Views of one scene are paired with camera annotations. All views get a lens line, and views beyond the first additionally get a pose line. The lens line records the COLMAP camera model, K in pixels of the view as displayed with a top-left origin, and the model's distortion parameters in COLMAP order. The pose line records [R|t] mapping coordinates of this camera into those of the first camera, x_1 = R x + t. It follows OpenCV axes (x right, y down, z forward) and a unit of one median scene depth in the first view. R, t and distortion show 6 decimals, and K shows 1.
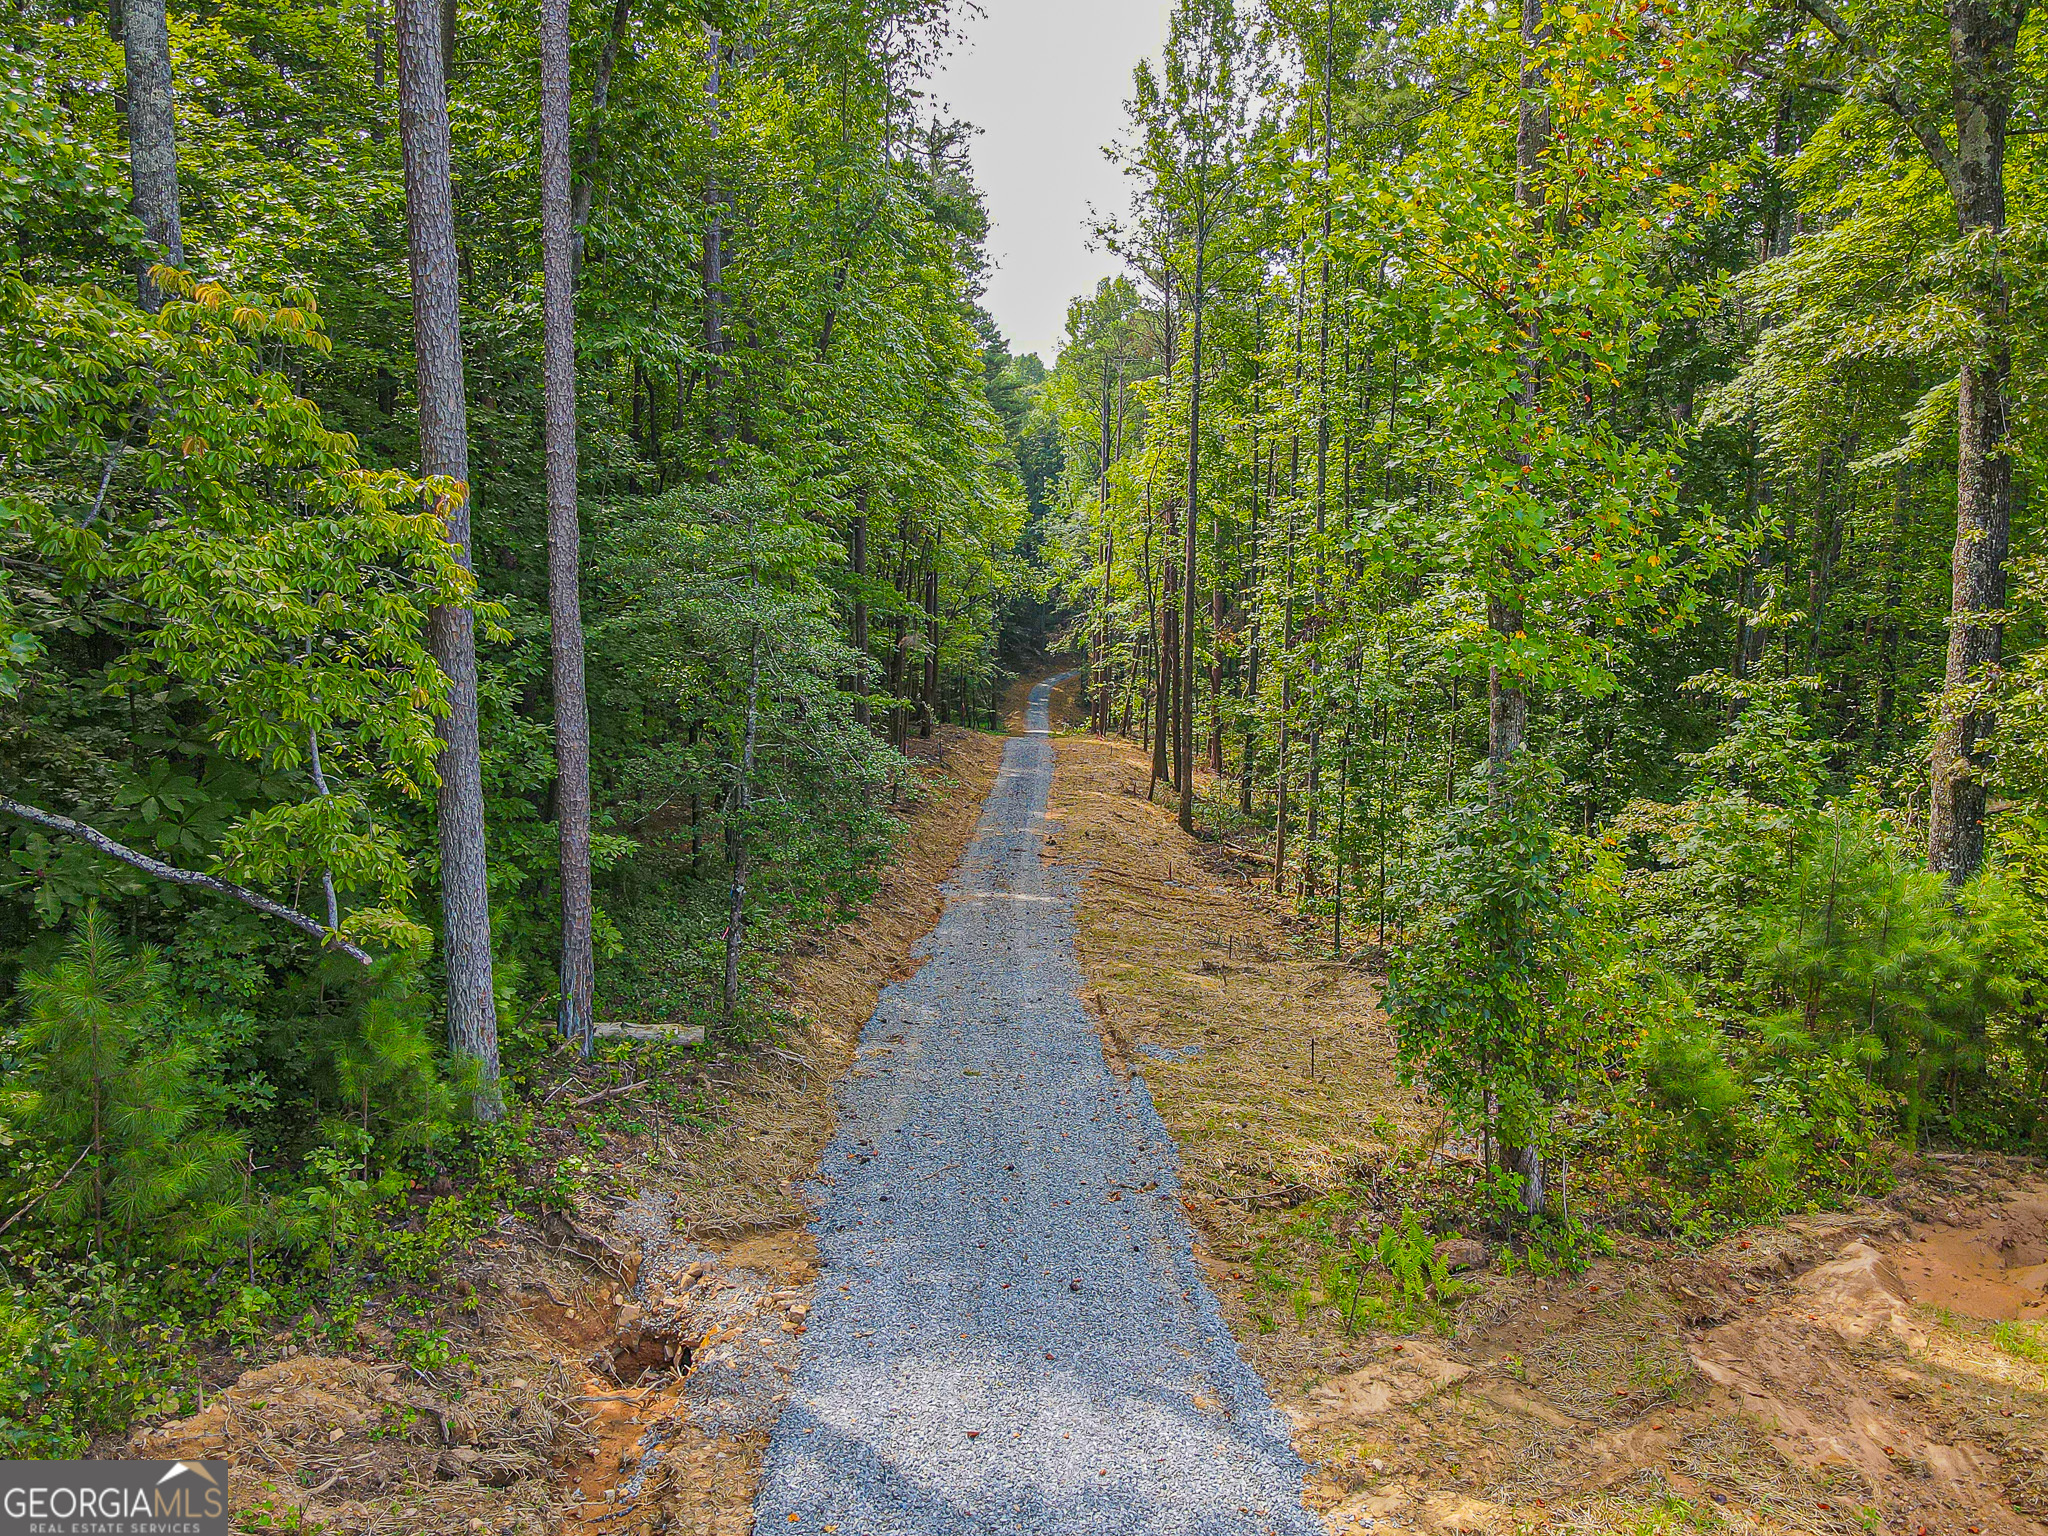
lens RADIAL K [[1274.2, 0, 1024.0], [0, 1274.2, 768.0], [0, 0, 1]] dist [-0.001990, 0.000312]
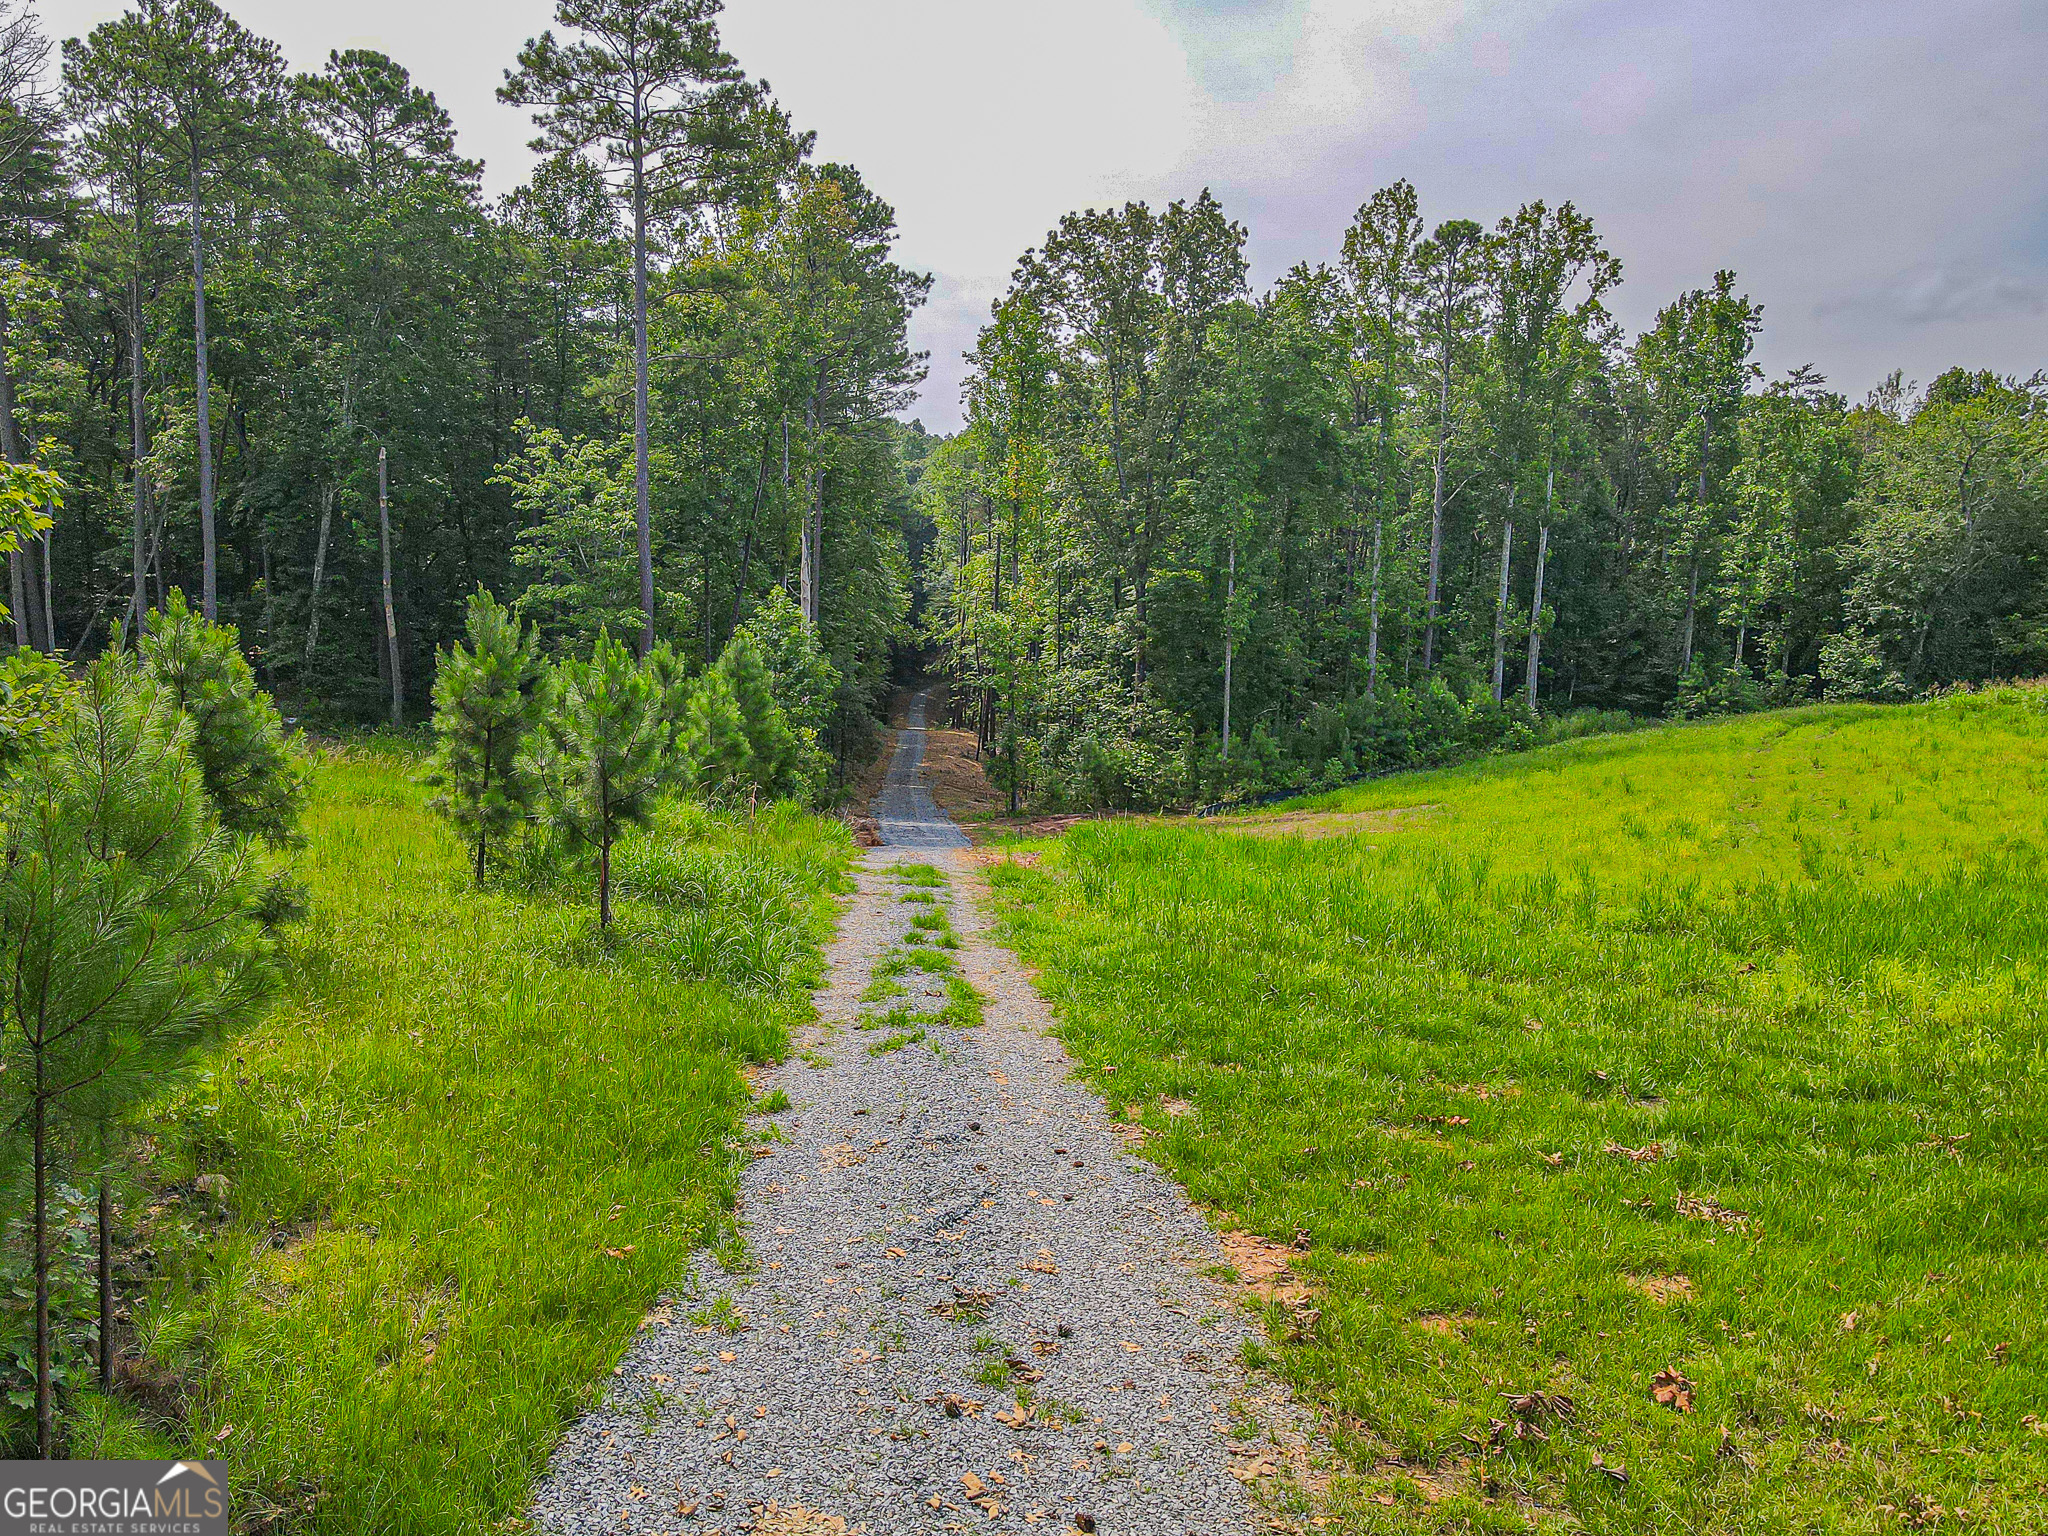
lens RADIAL K [[1274.2, 0, 1024.0], [0, 1274.2, 768.0], [0, 0, 1]] dist [-0.001990, 0.000312]
pose [[0.995331, 0.009039, 0.096097, -0.009035], [-0.008782, 0.999957, -0.003103, 0.027010], [-0.096121, 0.002244, 0.995367, -0.596101]]
